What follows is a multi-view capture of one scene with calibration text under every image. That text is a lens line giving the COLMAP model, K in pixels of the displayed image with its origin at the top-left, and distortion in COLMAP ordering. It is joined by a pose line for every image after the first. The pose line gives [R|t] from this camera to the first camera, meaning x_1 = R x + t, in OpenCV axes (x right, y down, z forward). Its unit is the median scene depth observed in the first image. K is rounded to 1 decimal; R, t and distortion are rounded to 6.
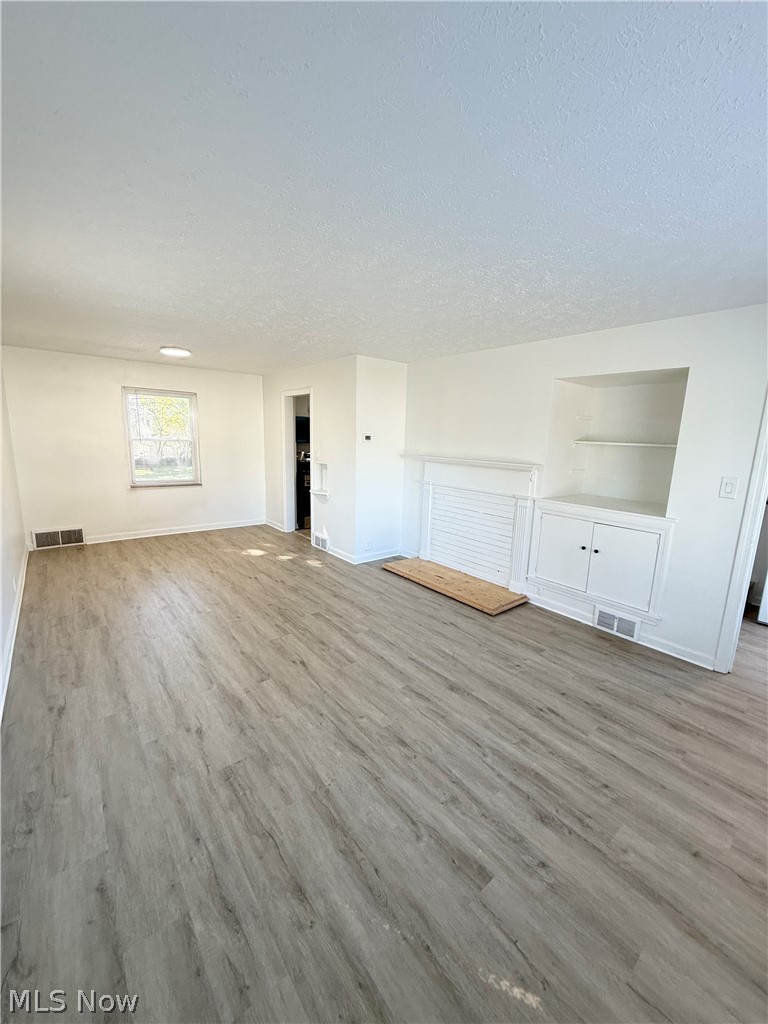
lens RADIAL K [[409.9, 0, 385.1], [0, 409.9, 507.6], [0, 0, 1]] dist [-0.000503, -0.000103]
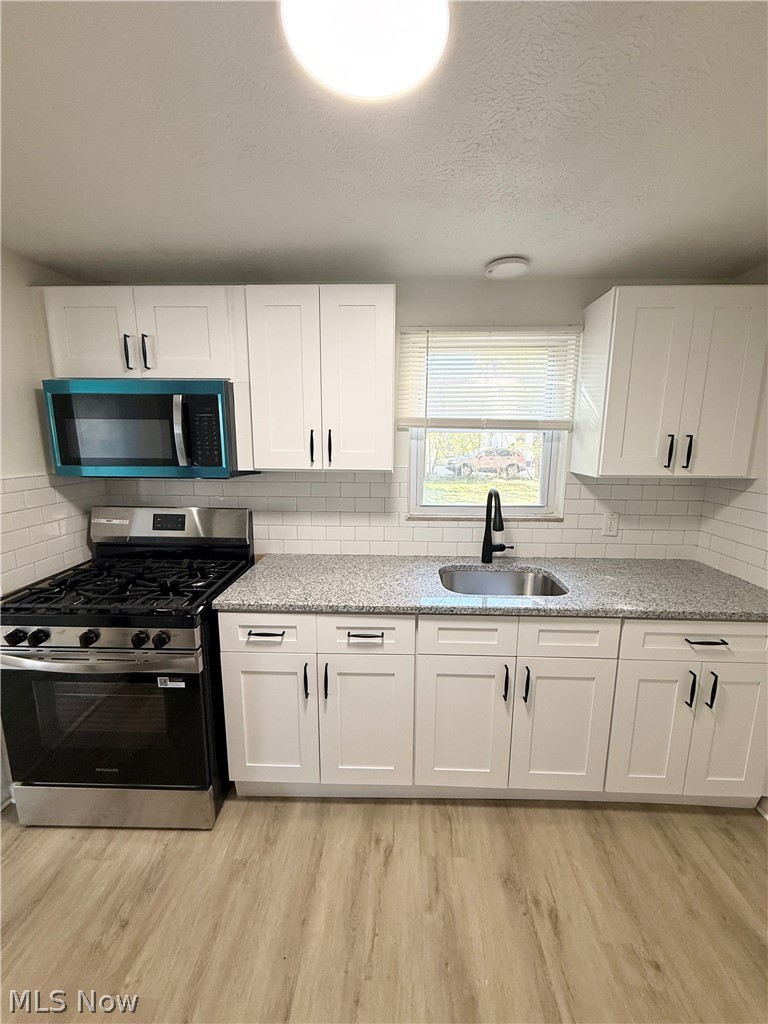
lens RADIAL K [[407.1, 0, 386.0], [0, 407.1, 509.1], [0, 0, 1]] dist [-0.001573, 0.000457]
pose [[0.754165, 0.085639, -0.651076, 0.380320], [-0.099208, 0.994939, 0.015952, -0.019738], [0.649147, 0.052562, 0.758845, 0.196358]]
